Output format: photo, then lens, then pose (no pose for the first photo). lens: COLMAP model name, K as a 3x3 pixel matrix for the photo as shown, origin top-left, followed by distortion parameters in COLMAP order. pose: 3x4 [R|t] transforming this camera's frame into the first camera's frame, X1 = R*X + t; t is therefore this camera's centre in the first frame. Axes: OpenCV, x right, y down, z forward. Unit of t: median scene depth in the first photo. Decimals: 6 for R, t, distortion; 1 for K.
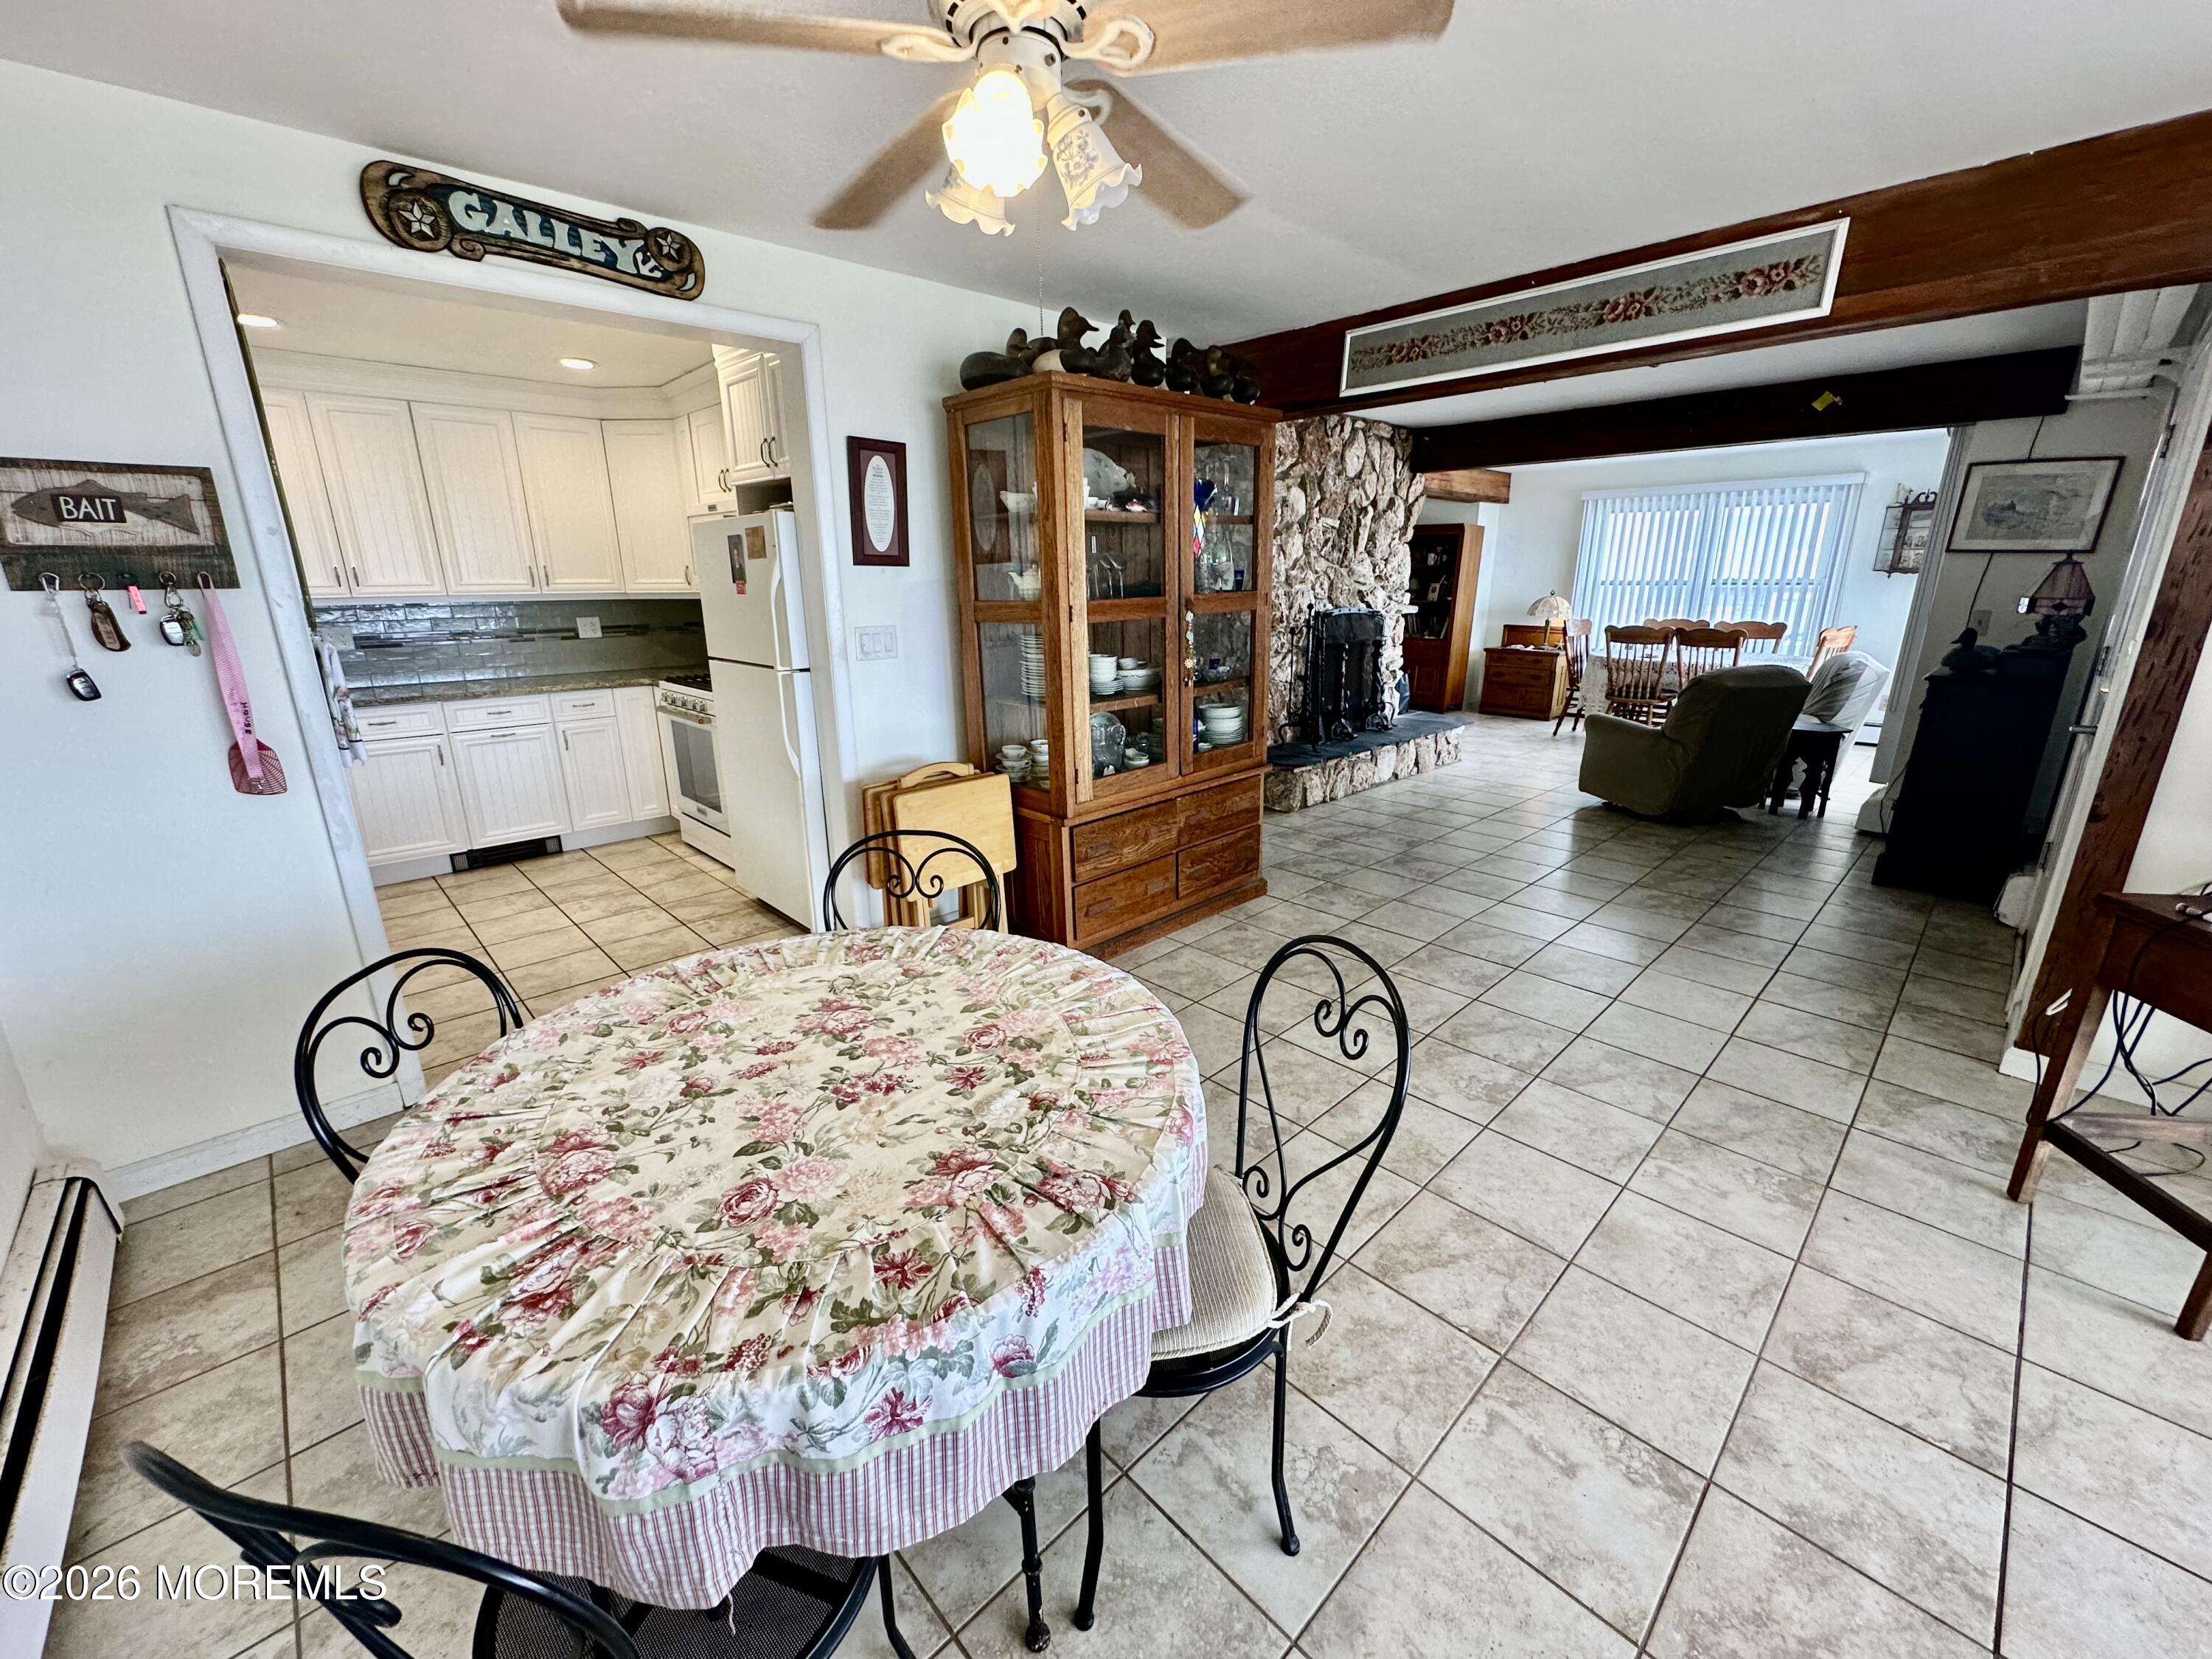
lens RADIAL K [[883.9, 0, 1107.5], [0, 883.9, 827.7], [0, 0, 1]] dist [-0.003757, 0.000036]
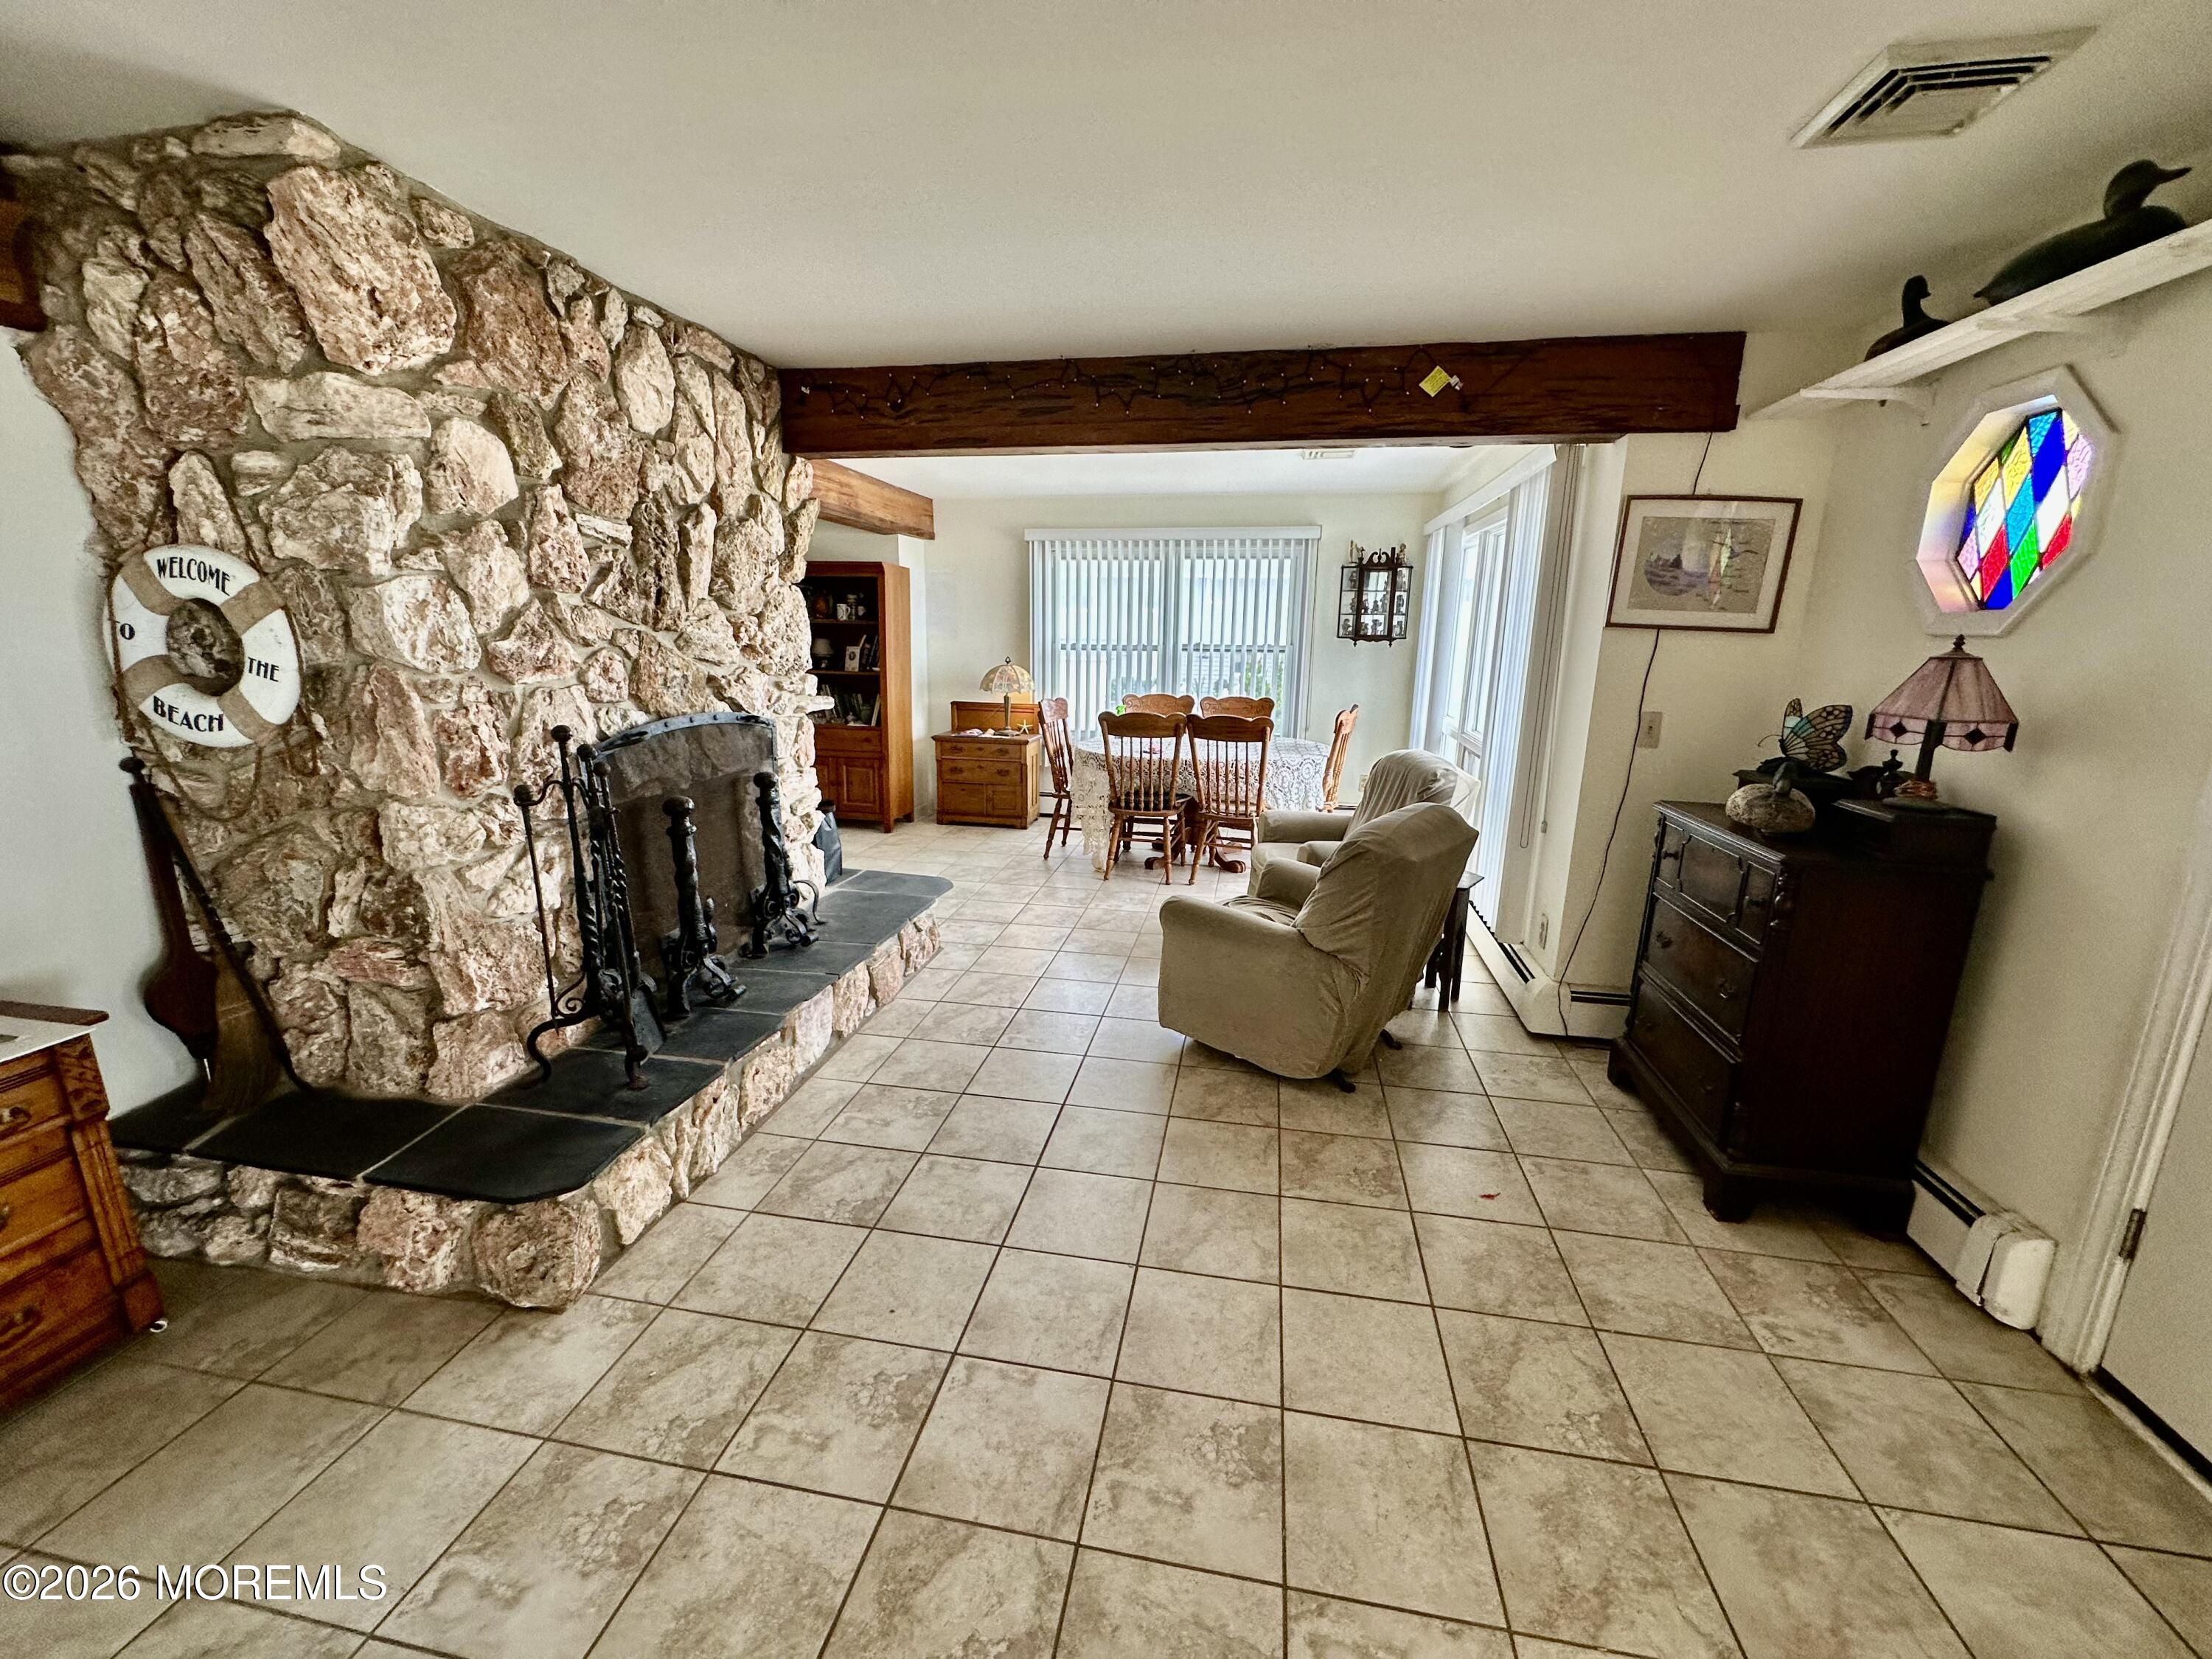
lens RADIAL K [[883.9, 0, 1107.2], [0, 883.9, 825.4], [0, 0, 1]] dist [-0.003757, 0.000036]
pose [[0.809624, -0.114935, 0.575585, 0.173307], [0.144968, 0.989416, -0.006344, -0.153089], [-0.568764, 0.088578, 0.817717, 0.486897]]
